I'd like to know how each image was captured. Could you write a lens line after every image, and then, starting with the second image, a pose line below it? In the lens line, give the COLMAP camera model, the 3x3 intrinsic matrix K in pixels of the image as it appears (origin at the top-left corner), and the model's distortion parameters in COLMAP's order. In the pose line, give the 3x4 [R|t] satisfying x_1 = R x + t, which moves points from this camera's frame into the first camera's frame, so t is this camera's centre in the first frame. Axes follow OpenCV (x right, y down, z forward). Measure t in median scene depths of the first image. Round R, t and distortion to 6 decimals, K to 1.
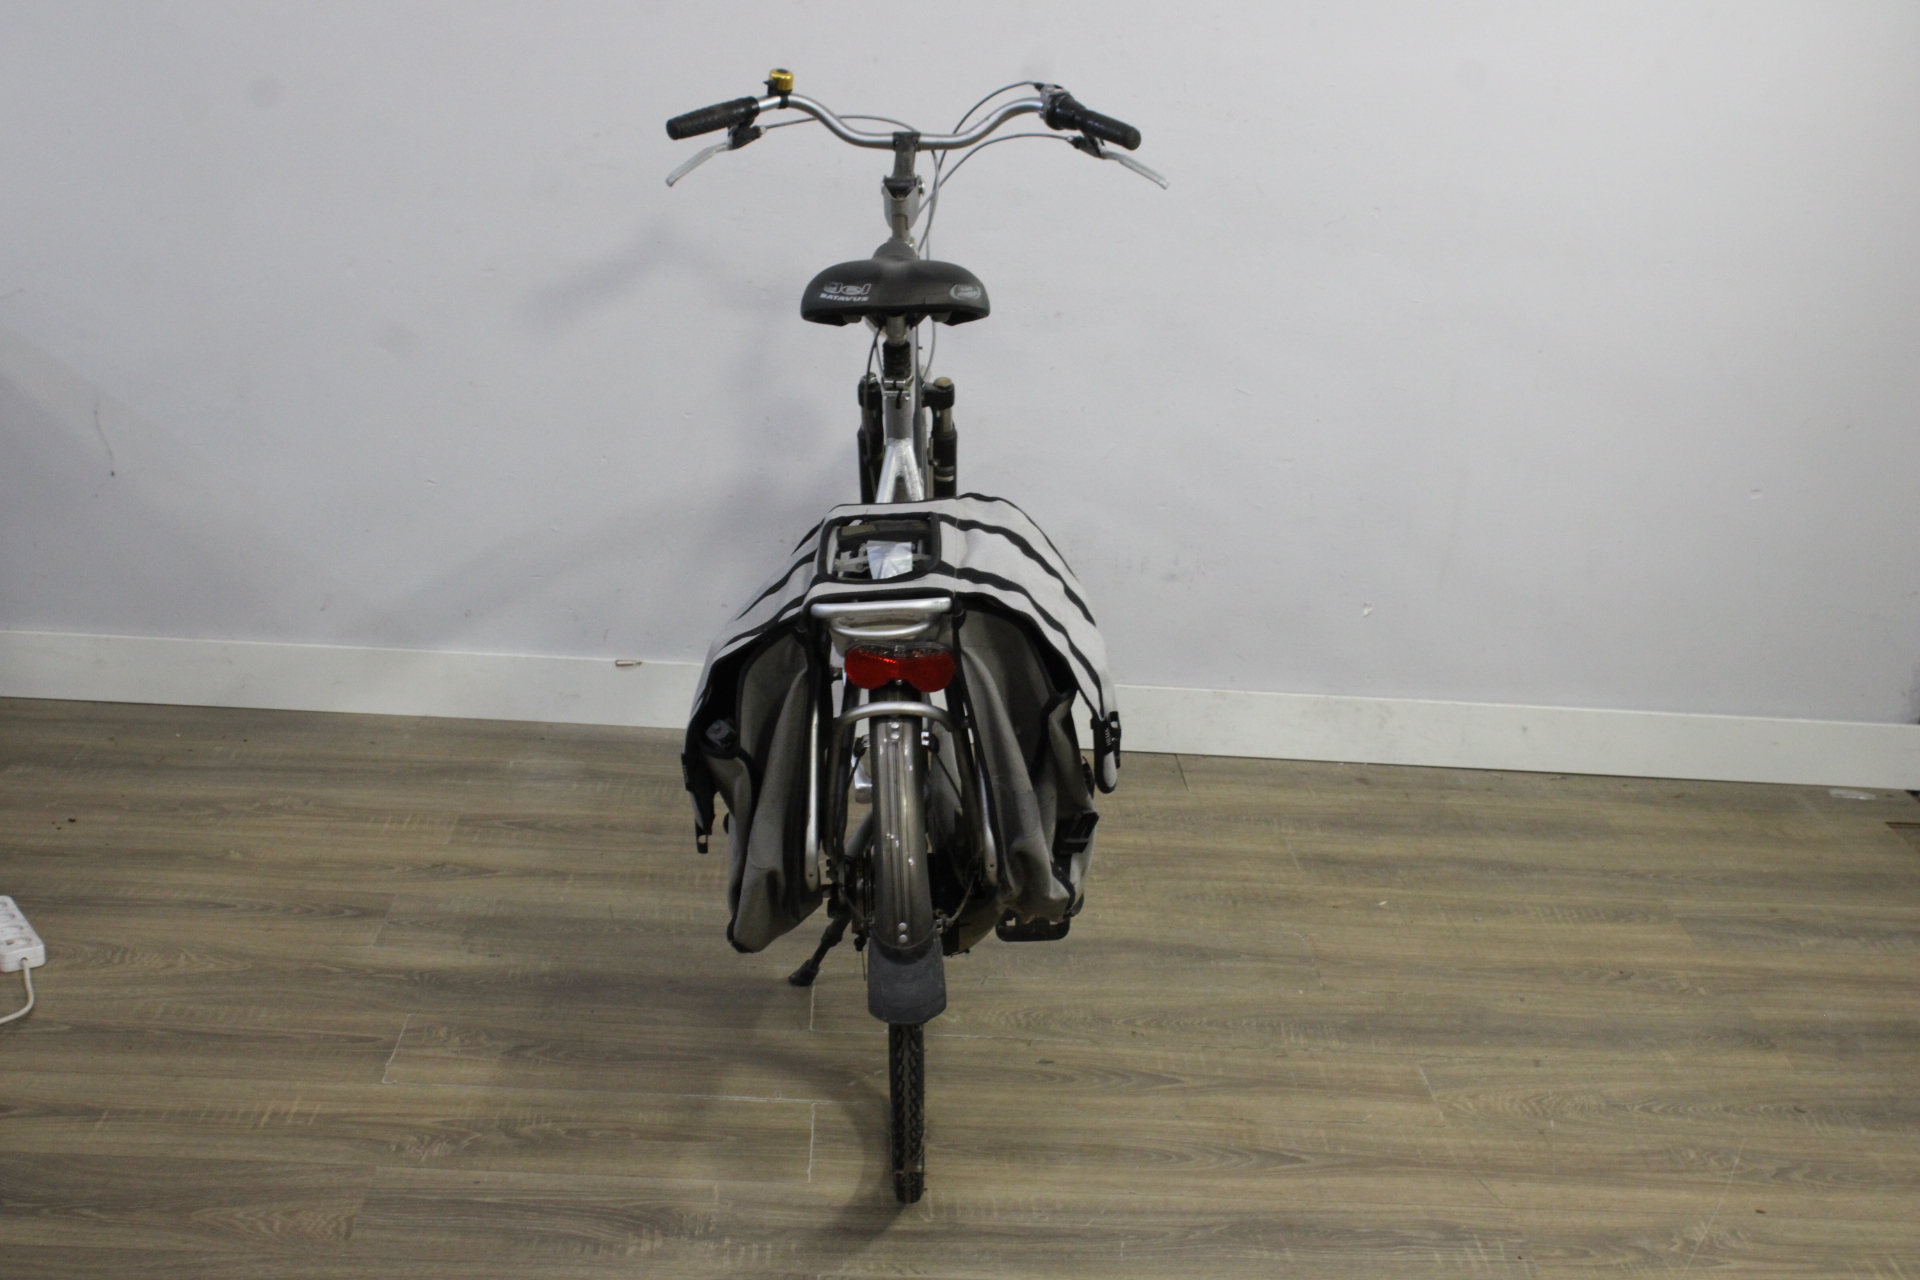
lens RADIAL K [[2554.9, 0, 960.0], [0, 2554.9, 640.0], [0, 0, 1]] dist [-0.087273, 0.150260]
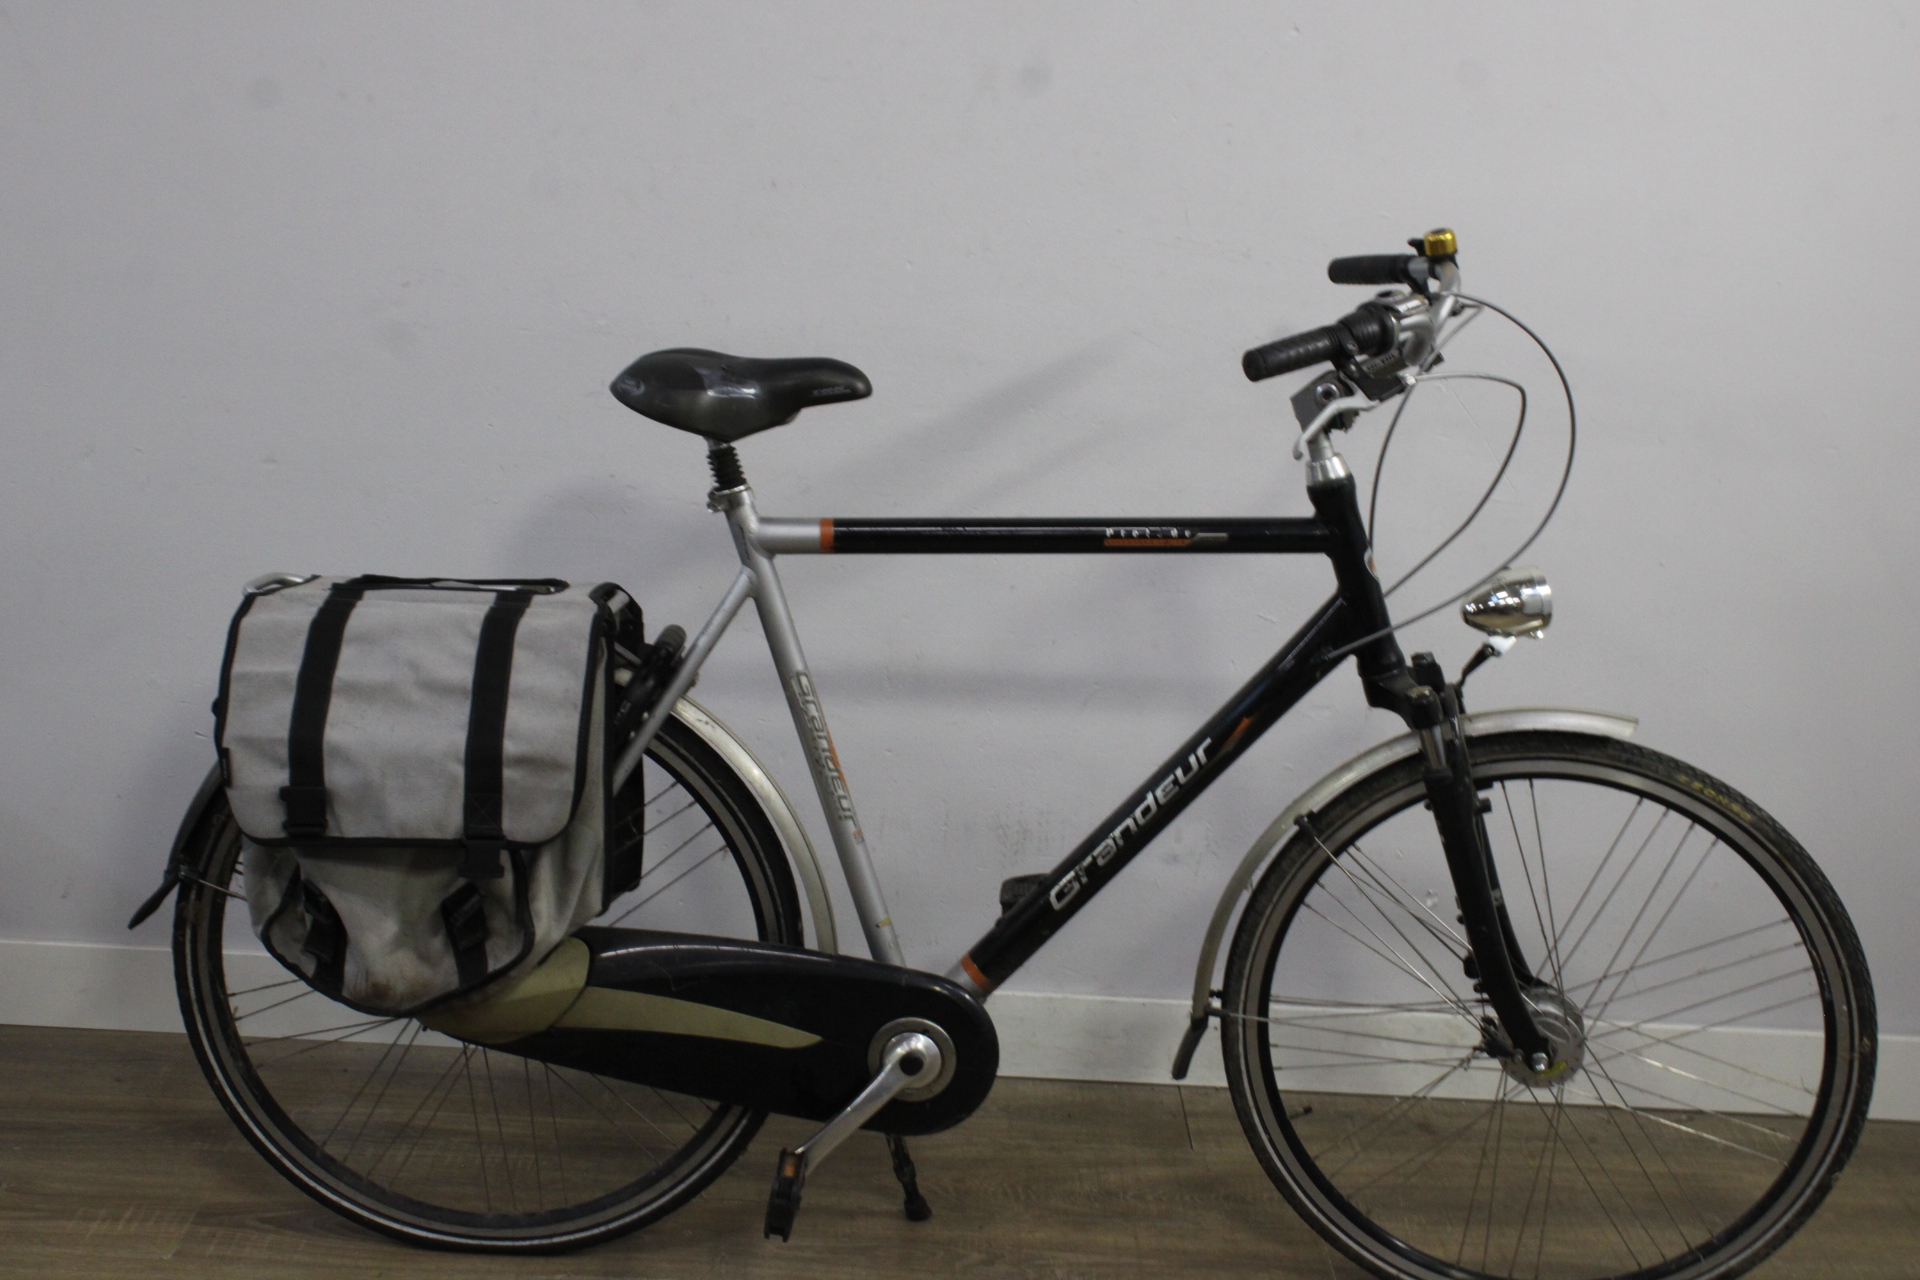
lens RADIAL K [[2554.9, 0, 960.0], [0, 2554.9, 640.0], [0, 0, 1]] dist [-0.087273, 0.150260]
pose [[0.999708, 0.001865, -0.024097, 0.056418], [-0.002524, 0.999623, -0.027349, -0.102783], [0.024037, 0.027402, 0.999335, 0.356616]]
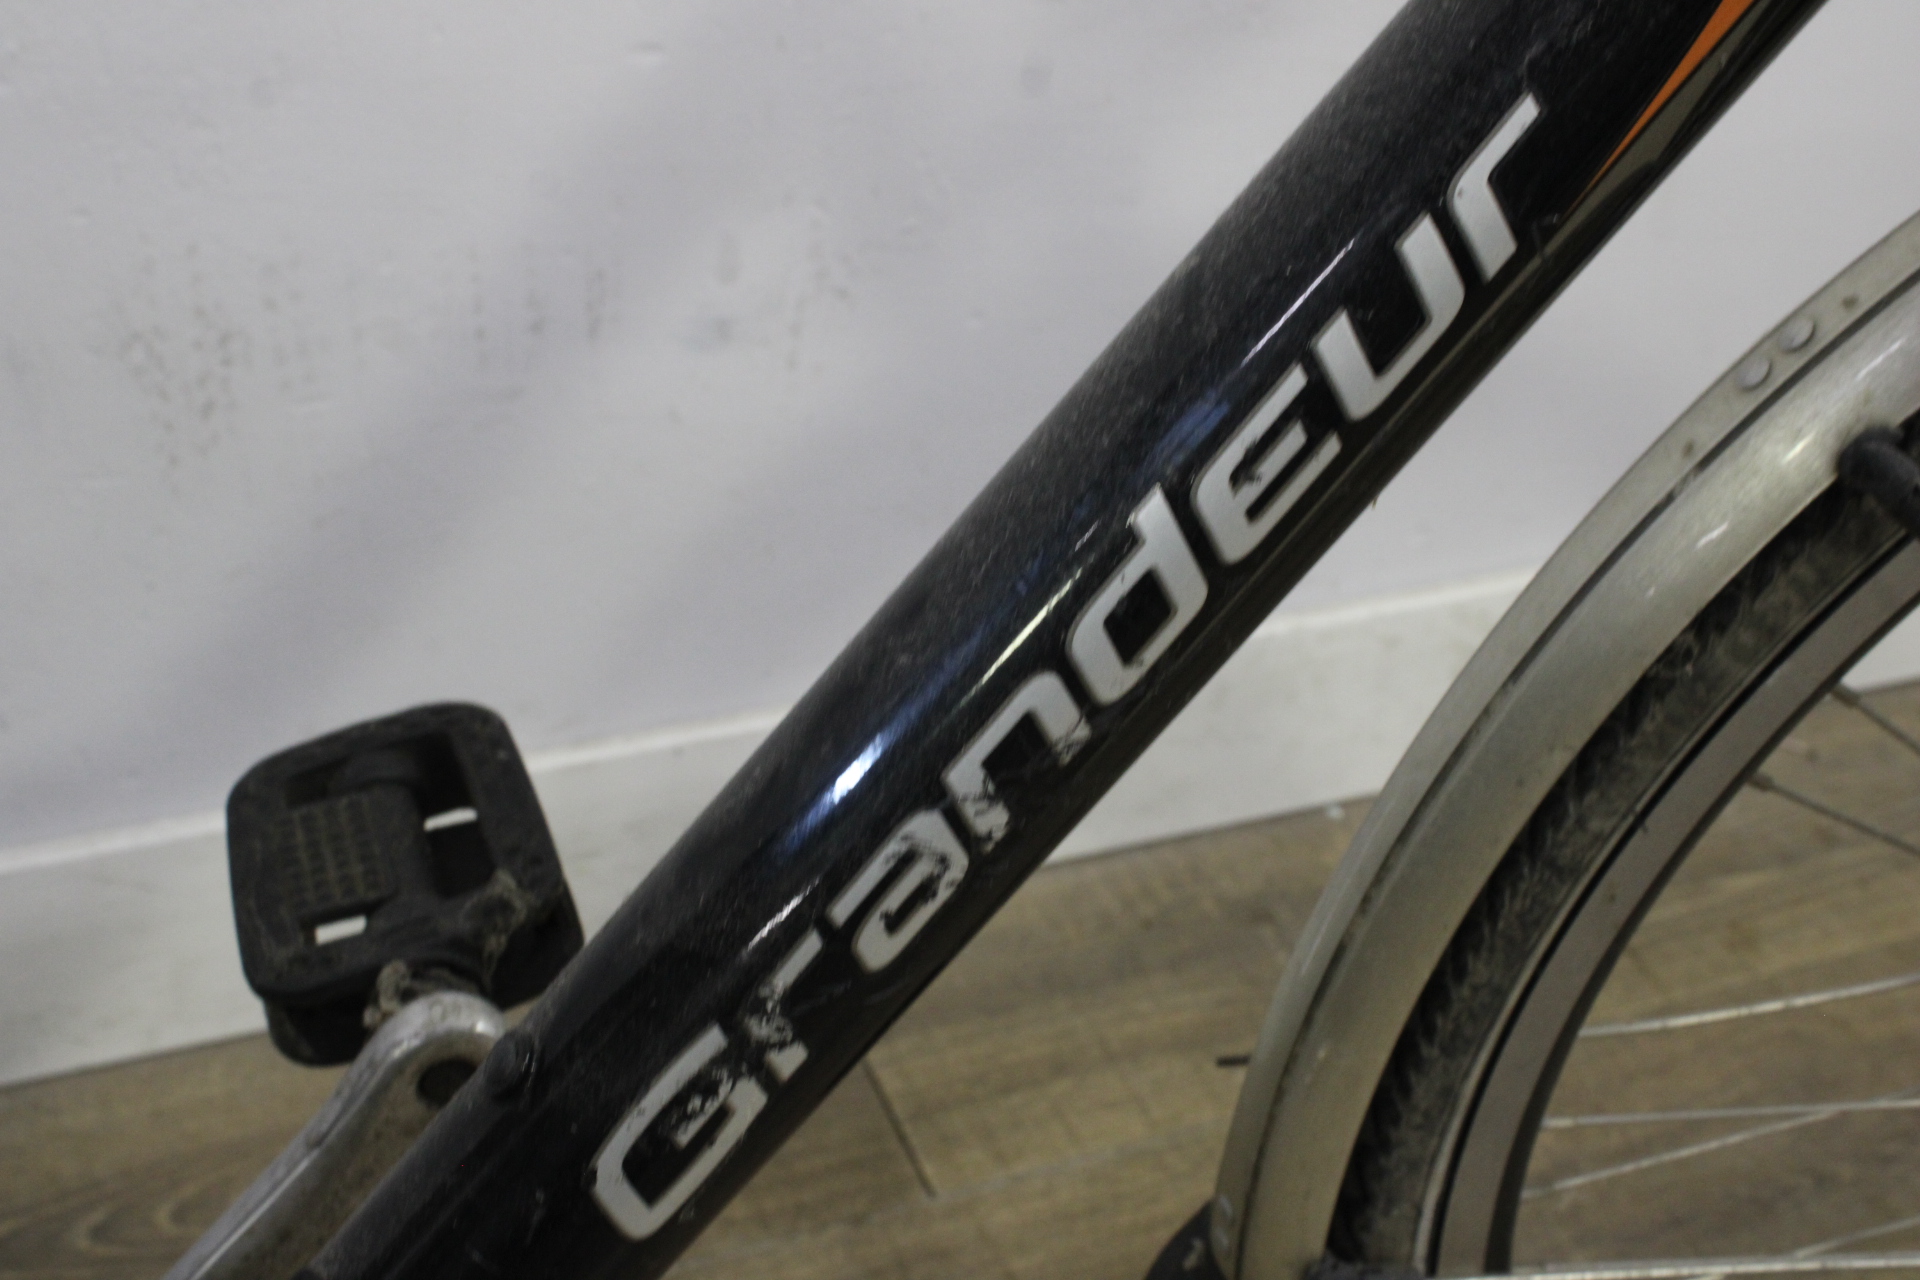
lens RADIAL K [[2511.6, 0, 960.0], [0, 2511.6, 640.0], [0, 0, 1]] dist [-0.033745, 0.044504]
pose [[0.943624, -0.199899, 0.263846, 0.054629], [0.100762, 0.932704, 0.346282, -0.114939], [-0.315311, -0.300174, 0.900263, 1.156056]]
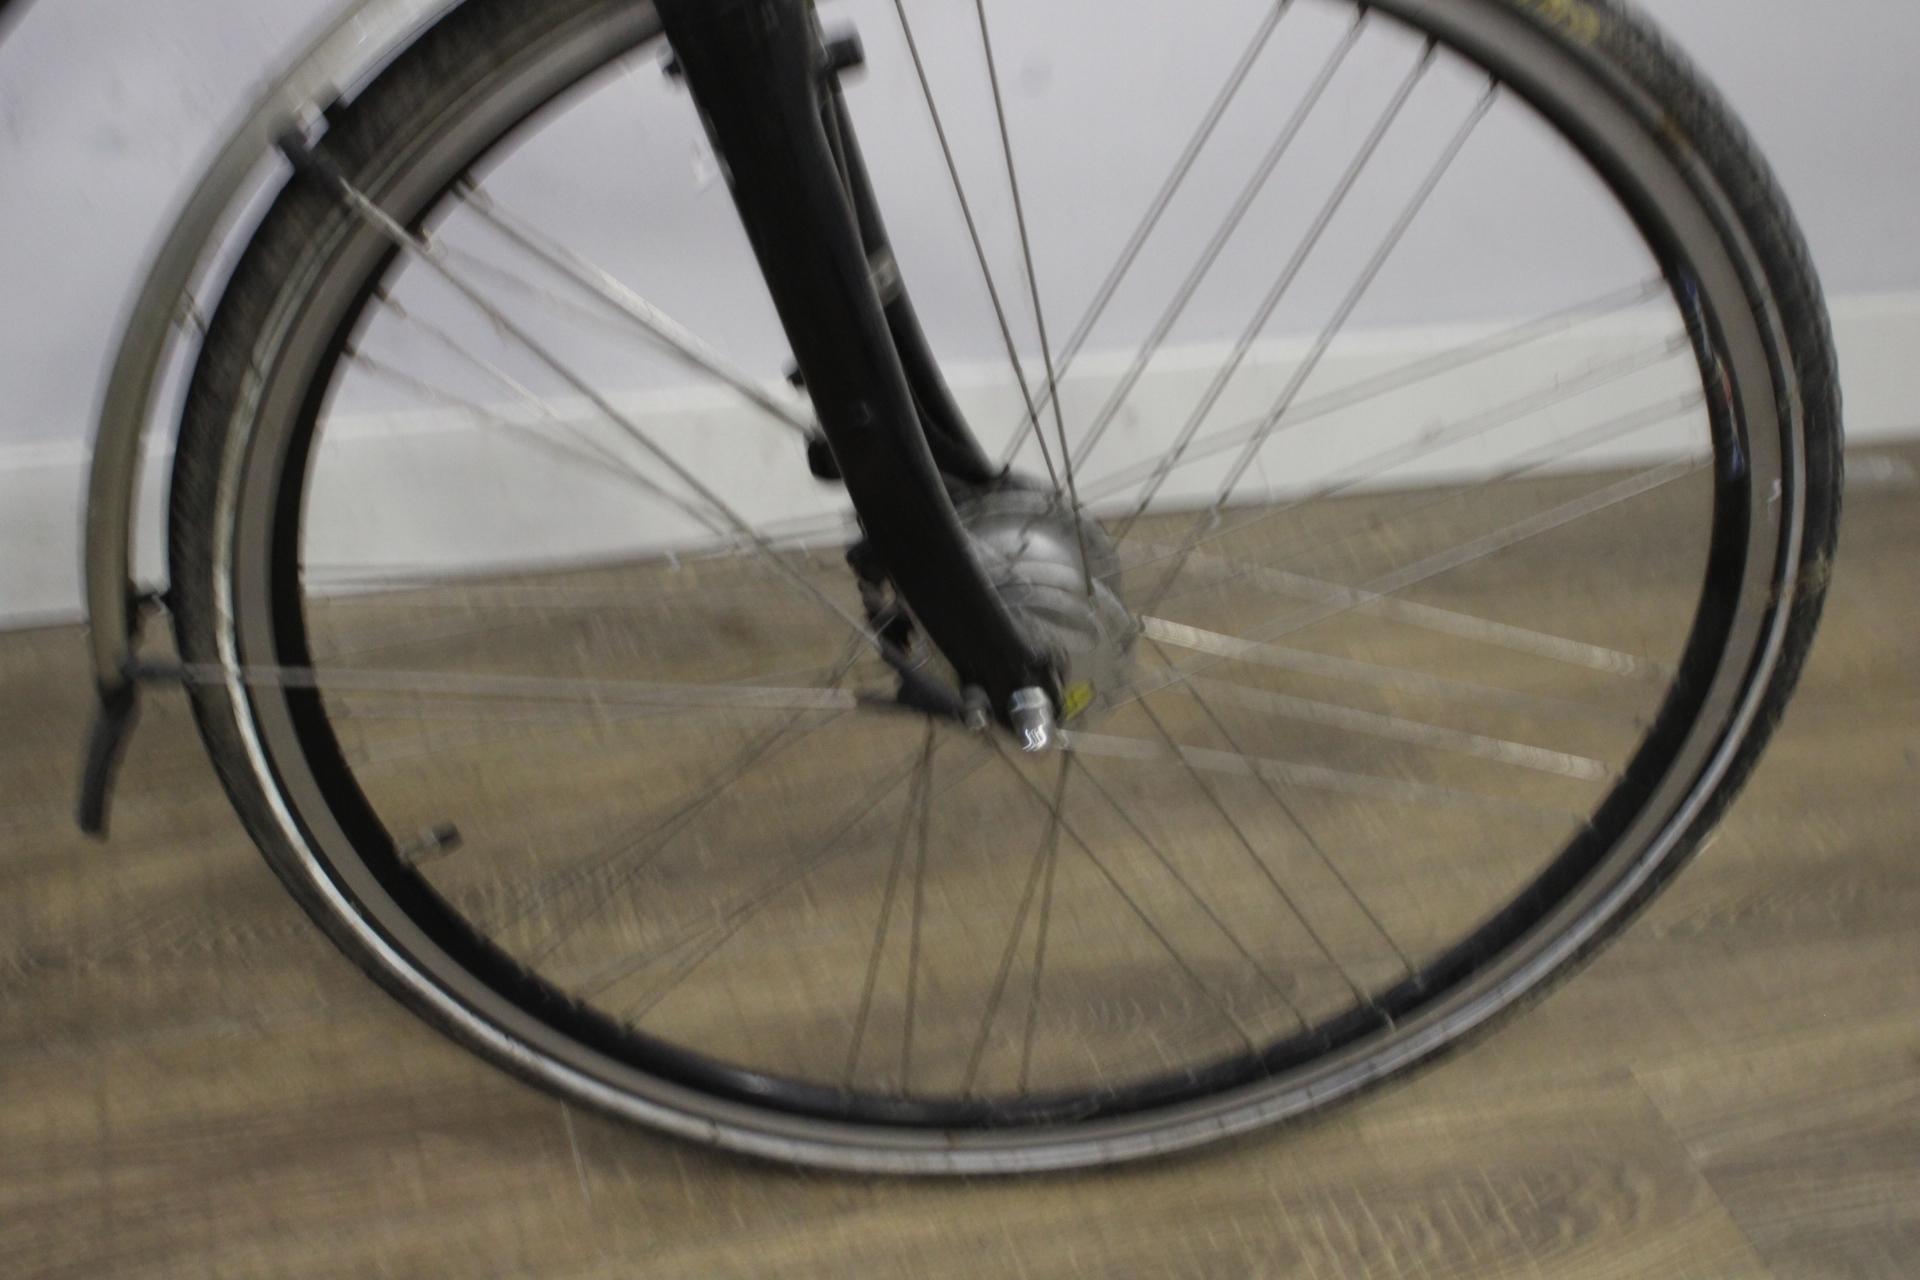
lens RADIAL K [[2554.9, 0, 960.0], [0, 2554.9, 640.0], [0, 0, 1]] dist [-0.087273, 0.150260]
pose [[0.964197, -0.142569, 0.223605, 0.158702], [0.057930, 0.936063, 0.347031, -0.107029], [-0.258784, -0.321652, 0.910808, 0.973610]]
